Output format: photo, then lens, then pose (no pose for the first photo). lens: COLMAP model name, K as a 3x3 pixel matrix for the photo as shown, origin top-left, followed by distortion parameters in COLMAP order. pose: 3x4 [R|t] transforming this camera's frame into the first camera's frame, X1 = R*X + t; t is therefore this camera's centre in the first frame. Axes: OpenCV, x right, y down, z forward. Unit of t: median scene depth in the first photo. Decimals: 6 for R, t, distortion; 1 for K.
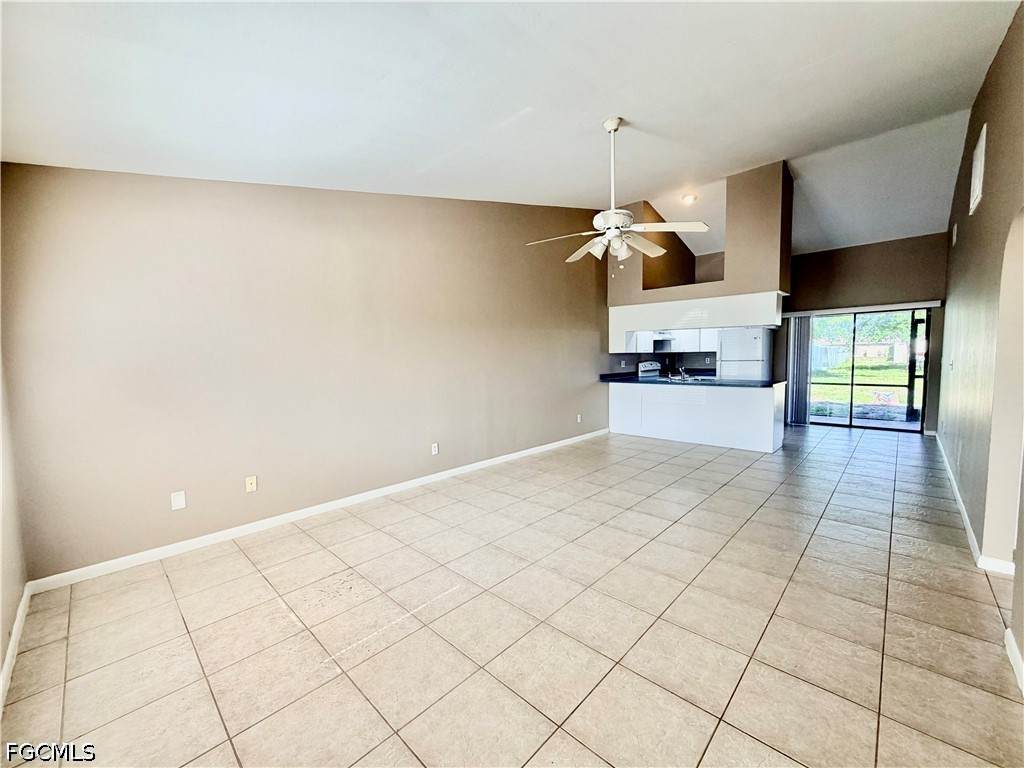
lens RADIAL K [[406.8, 0, 507.2], [0, 406.8, 387.2], [0, 0, 1]] dist [0.000107, 0.000090]
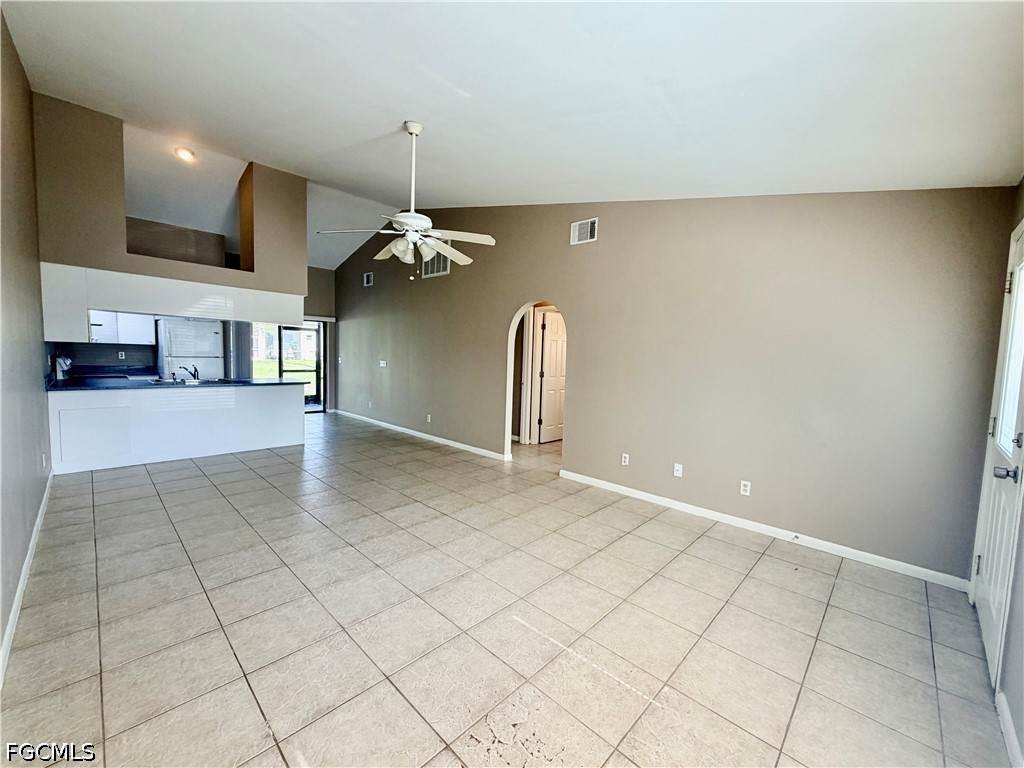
lens RADIAL K [[412.0, 0, 508.8], [0, 412.0, 385.4], [0, 0, 1]] dist [0.001216, 0.000154]
pose [[-0.002624, -0.053829, 0.998547, -0.668871], [0.043238, 0.997610, 0.053892, -0.045482], [-0.999061, 0.043317, -0.000290, 0.663312]]
